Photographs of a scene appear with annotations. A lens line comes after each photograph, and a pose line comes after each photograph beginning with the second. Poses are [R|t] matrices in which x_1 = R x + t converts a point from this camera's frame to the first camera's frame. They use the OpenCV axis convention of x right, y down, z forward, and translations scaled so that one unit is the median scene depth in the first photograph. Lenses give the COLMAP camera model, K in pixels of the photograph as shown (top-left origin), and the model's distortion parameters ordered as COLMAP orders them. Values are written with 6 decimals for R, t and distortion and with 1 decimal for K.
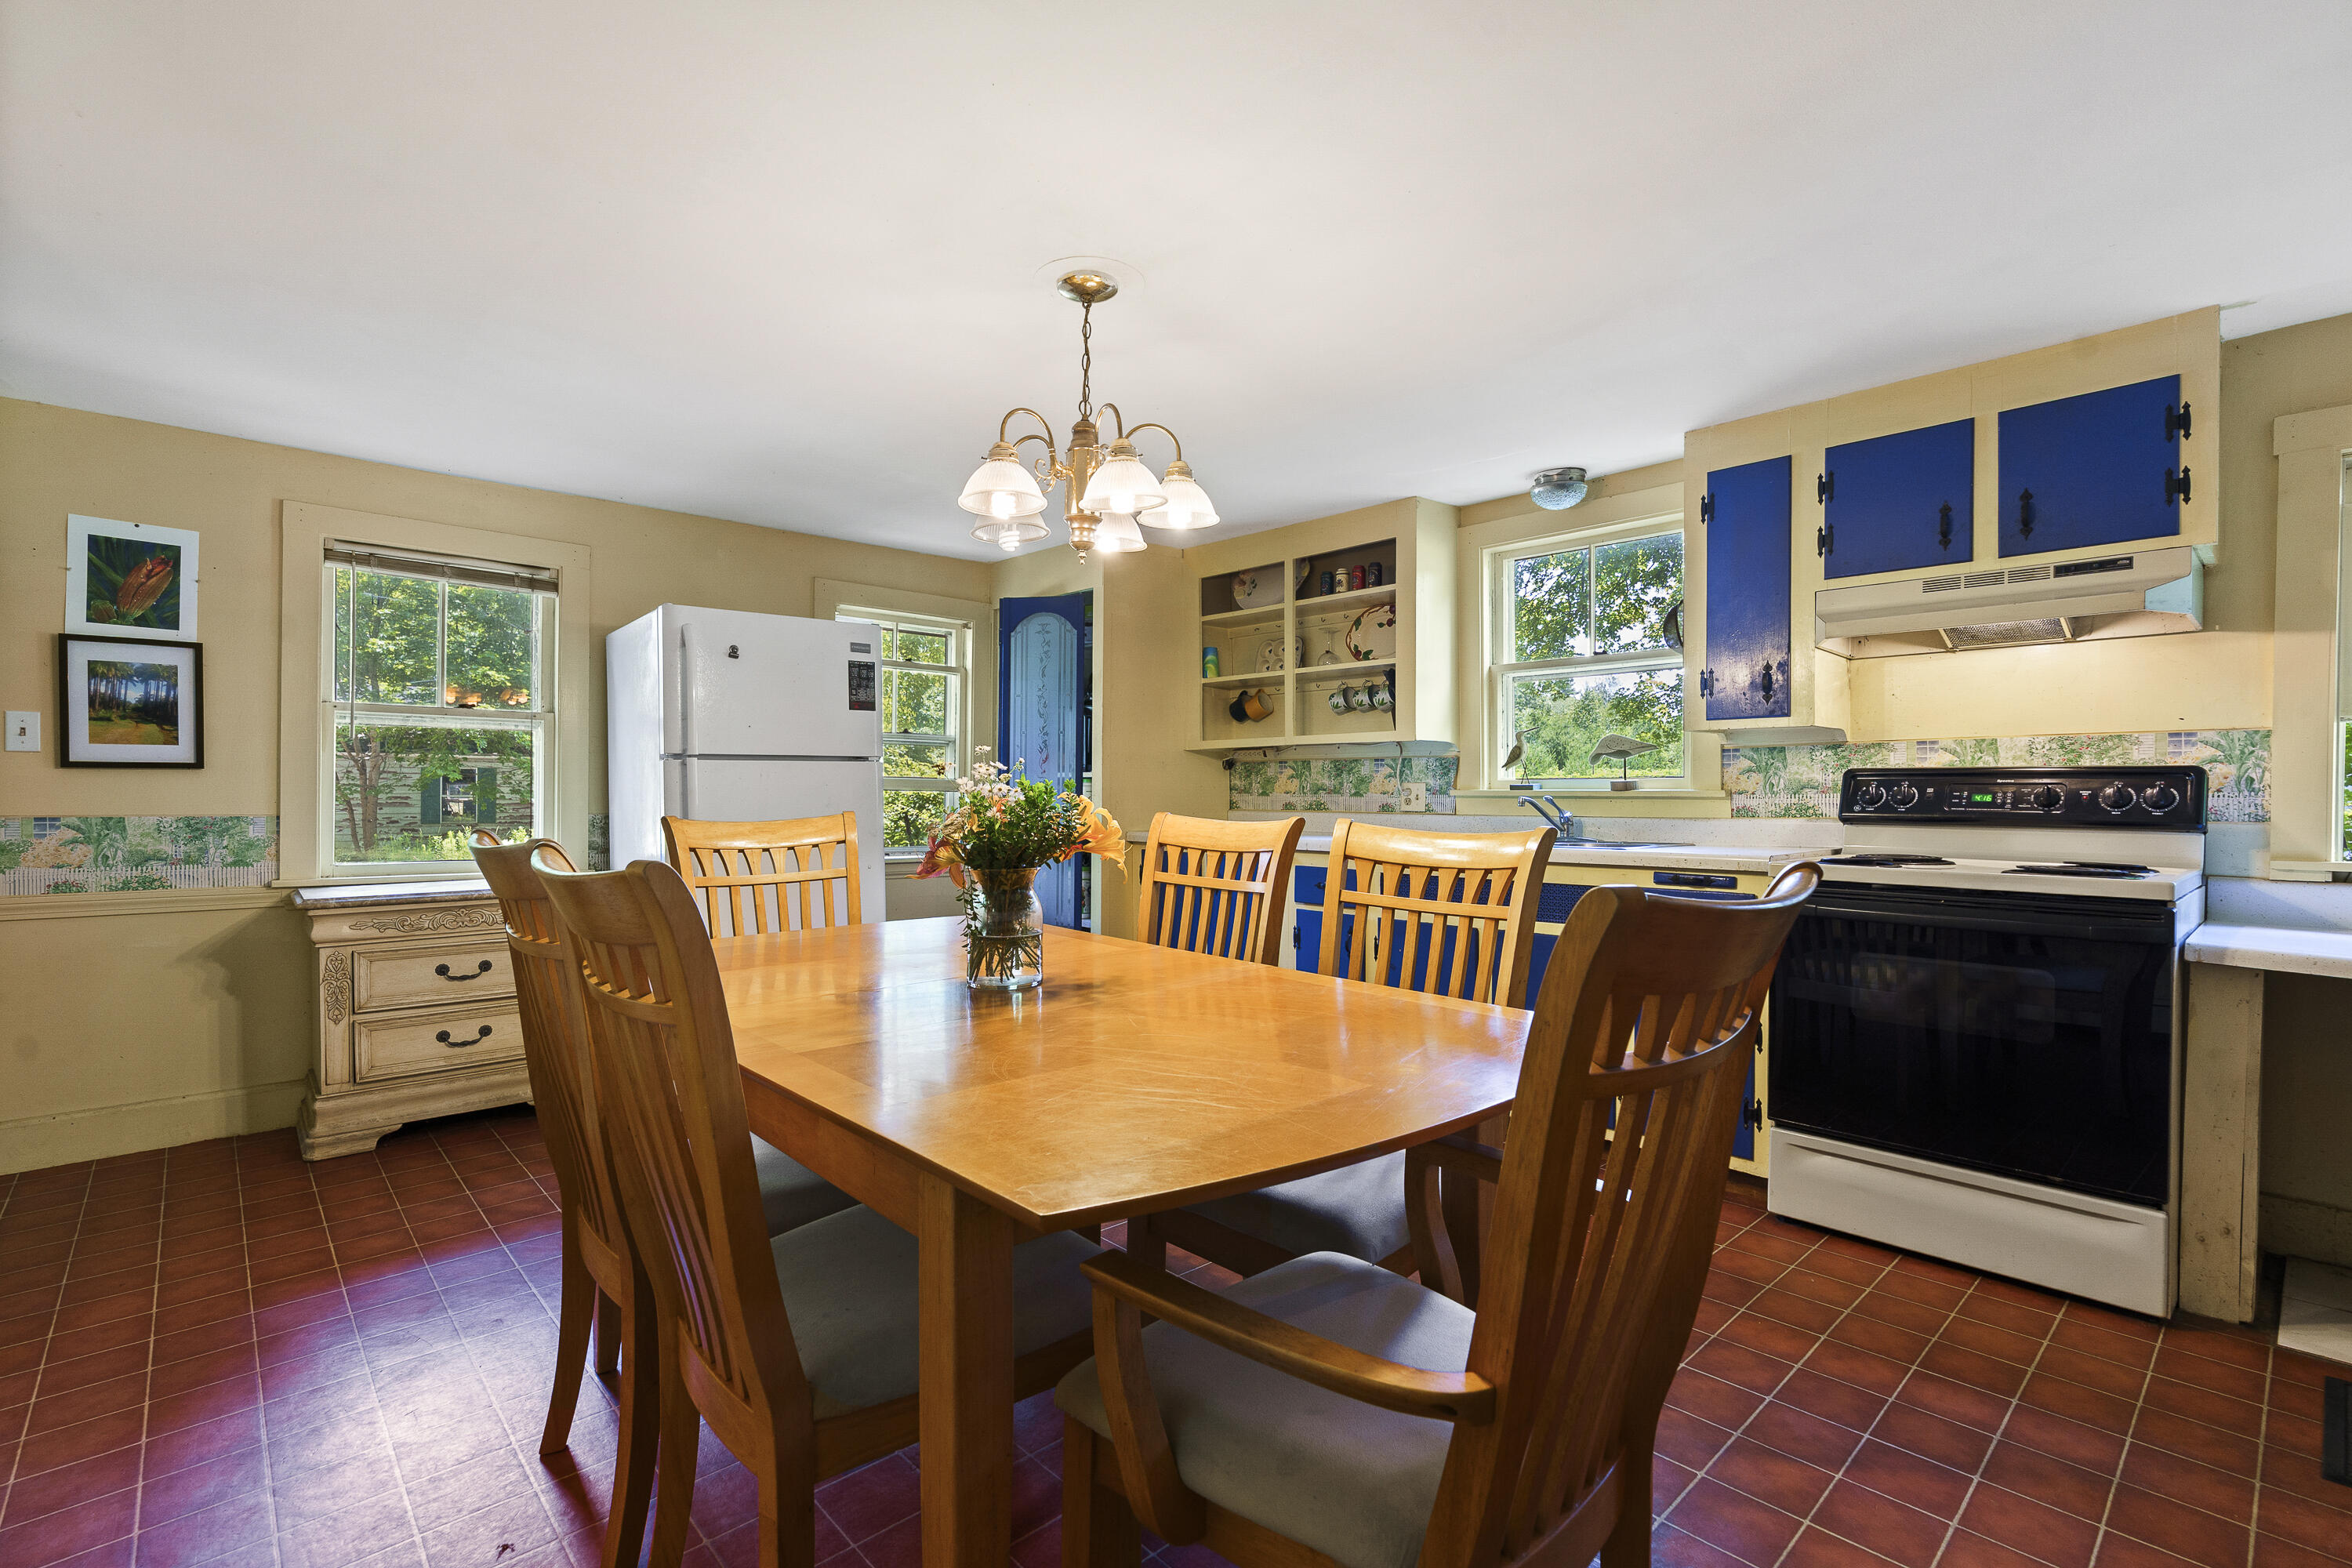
lens RADIAL K [[1085.8, 0, 1174.4], [0, 1085.8, 792.5], [0, 0, 1]] dist [-0.006925, 0.002288]
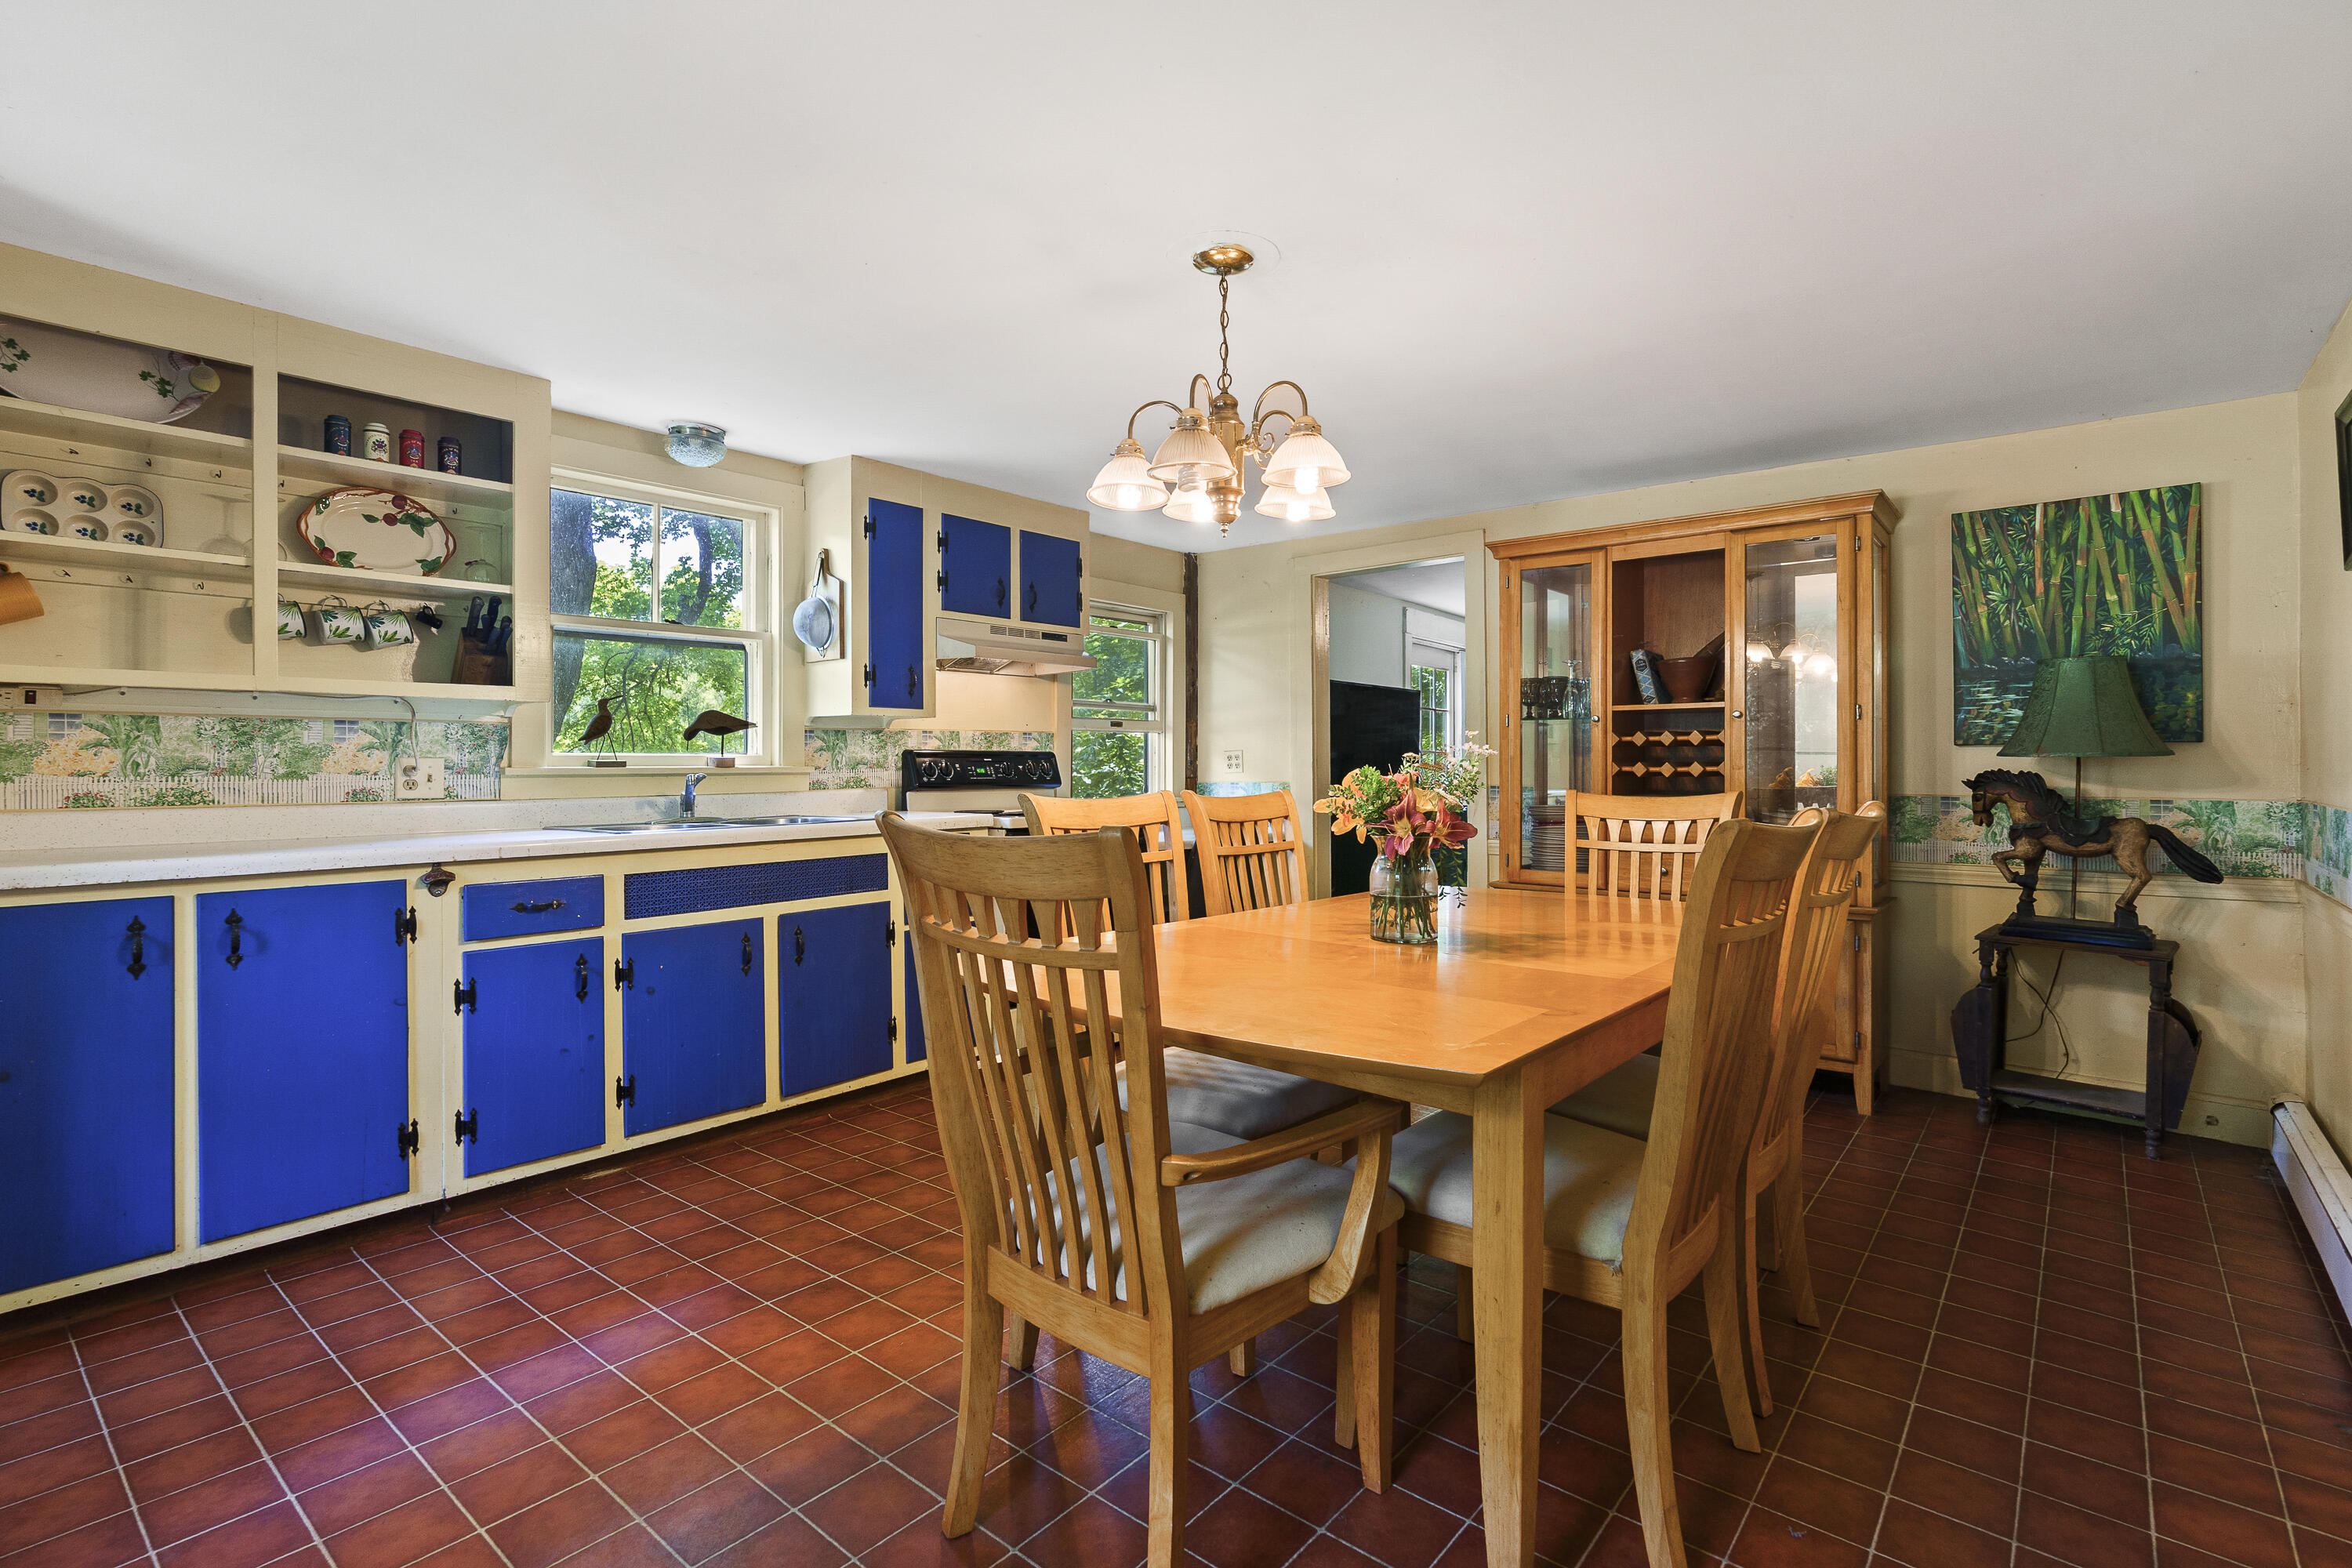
lens RADIAL K [[1085.8, 0, 1184.6], [0, 1085.8, 773.9], [0, 0, 1]] dist [-0.006925, 0.002288]
pose [[-0.135352, -0.005240, 0.990784, -0.681902], [0.009682, 0.999931, 0.006611, 0.001897], [-0.990750, 0.010488, -0.135292, 0.770160]]
